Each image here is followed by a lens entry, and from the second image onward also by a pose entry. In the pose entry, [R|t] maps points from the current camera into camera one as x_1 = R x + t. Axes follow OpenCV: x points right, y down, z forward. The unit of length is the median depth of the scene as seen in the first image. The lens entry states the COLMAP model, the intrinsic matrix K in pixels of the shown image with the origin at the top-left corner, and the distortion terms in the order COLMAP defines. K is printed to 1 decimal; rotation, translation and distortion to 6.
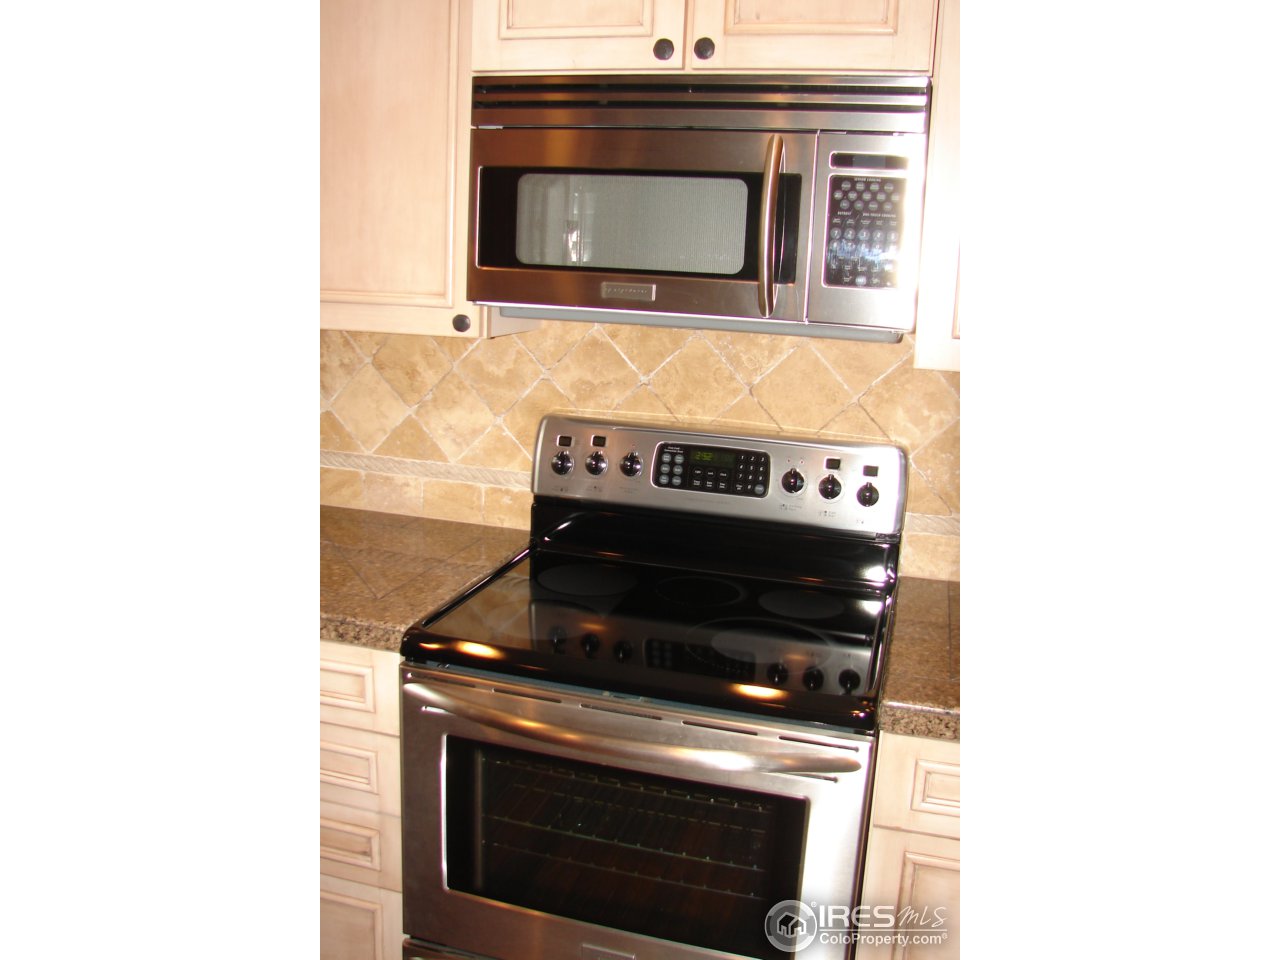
lens RADIAL K [[955.6, 0, 640.0], [0, 955.6, 480.0], [0, 0, 1]] dist [-0.058006, 0.001185]
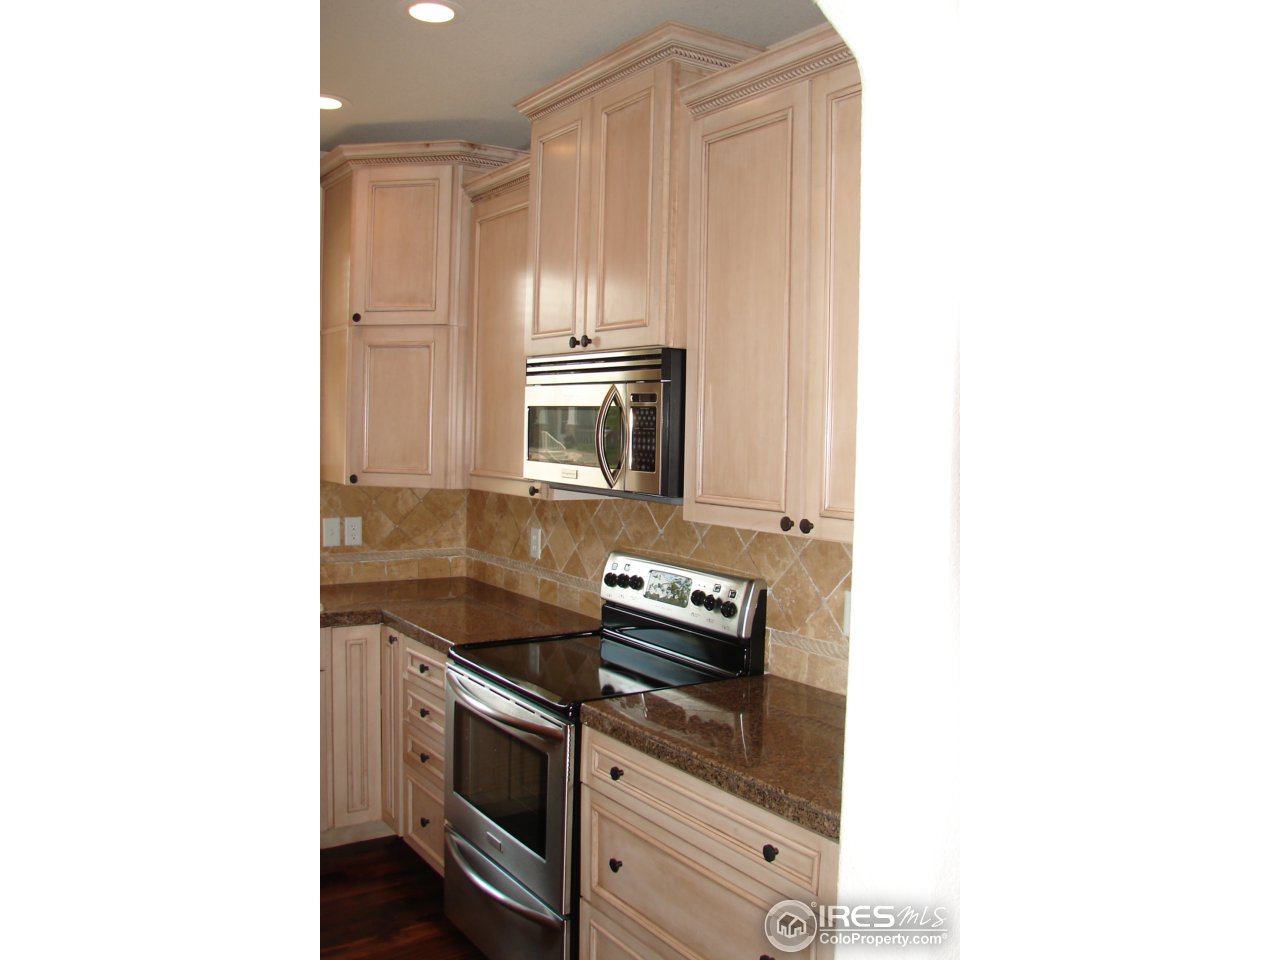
lens RADIAL K [[1059.7, 0, 640.2], [0, 1059.7, 452.5], [0, 0, 1]] dist [-0.123988, 0.004464]
pose [[0.752248, 0.005102, -0.658860, 1.116818], [-0.186856, 0.960567, -0.205902, 0.136400], [0.631829, 0.278001, 0.723538, -0.341113]]
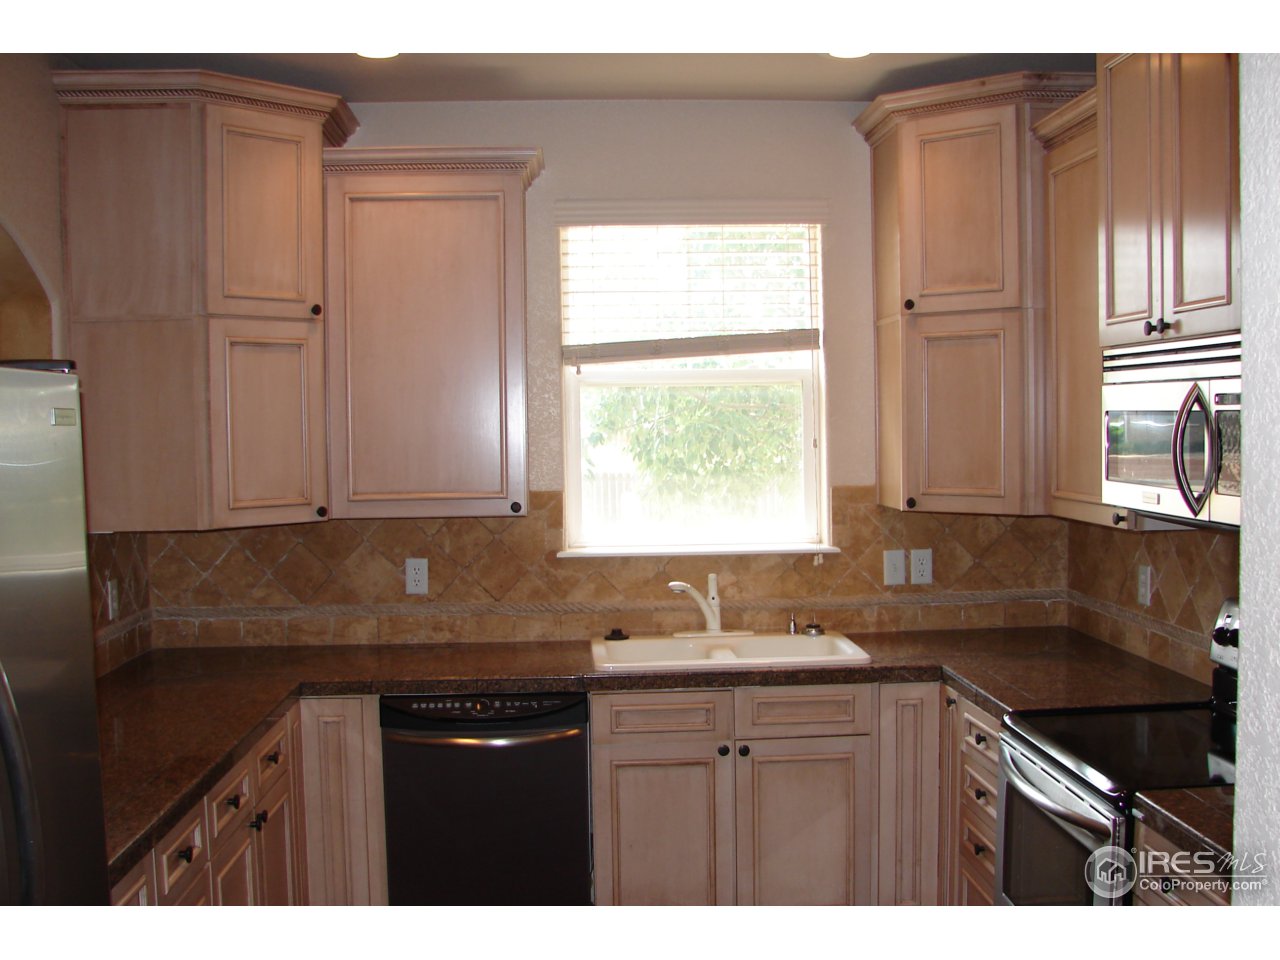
lens RADIAL K [[1397.9, 0, 640.0], [0, 1397.9, 480.0], [0, 0, 1]] dist [-0.122261, 0.031041]
pose [[0.323443, 0.008065, -0.946213, 1.301716], [-0.243108, 0.967106, -0.074858, 0.104080], [0.914485, 0.254244, 0.314764, -0.300261]]
